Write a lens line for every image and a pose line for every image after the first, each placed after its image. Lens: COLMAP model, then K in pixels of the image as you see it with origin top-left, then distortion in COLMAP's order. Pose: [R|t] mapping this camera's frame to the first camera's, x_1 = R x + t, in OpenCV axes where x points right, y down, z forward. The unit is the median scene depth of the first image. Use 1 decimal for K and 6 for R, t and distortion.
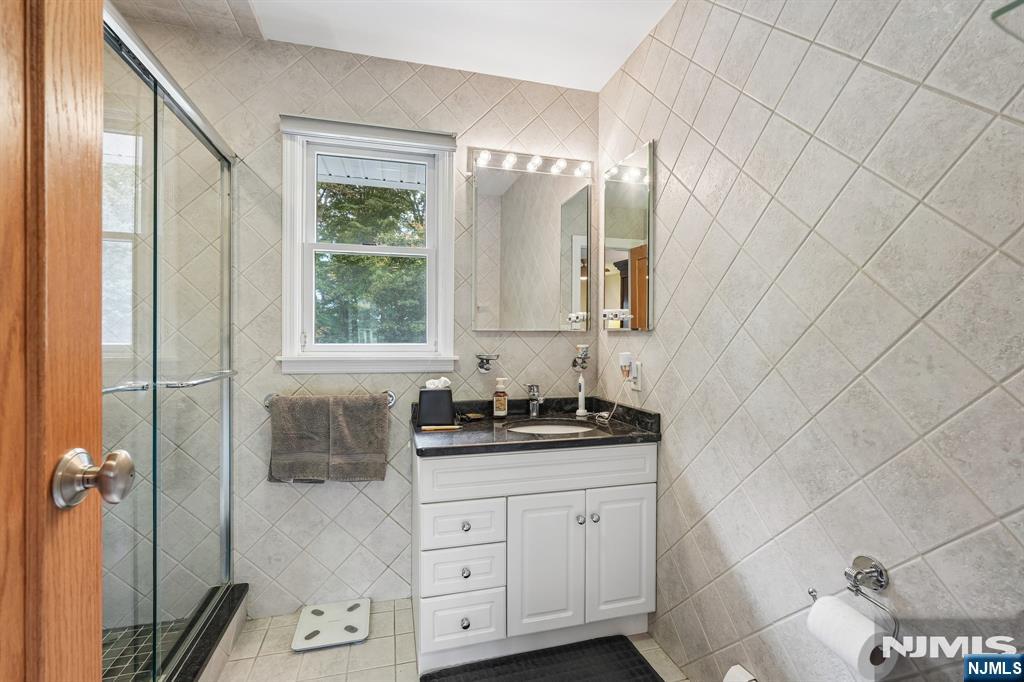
lens RADIAL K [[467.4, 0, 512.9], [0, 467.4, 341.5], [0, 0, 1]] dist [0.000562, 0.000103]
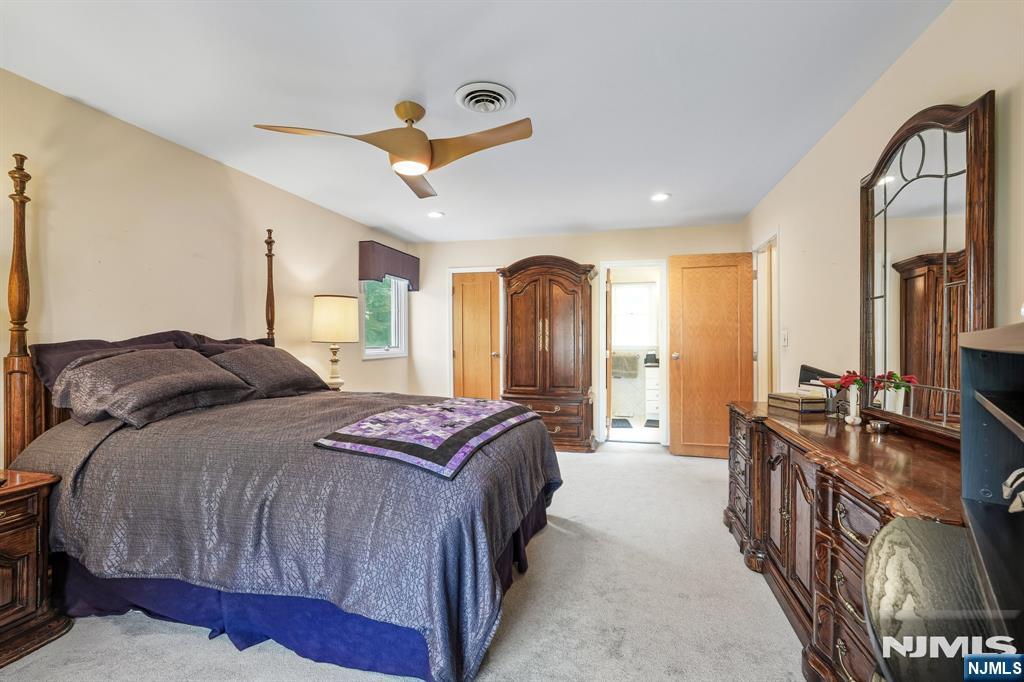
lens RADIAL K [[467.4, 0, 512.9], [0, 467.4, 344.1], [0, 0, 1]] dist [0.000562, 0.000103]
pose [[0.873158, 0.004690, -0.487415, 0.678298], [-0.005734, 0.999983, -0.000650, 0.032565], [0.487403, 0.003362, 0.873170, -2.740218]]
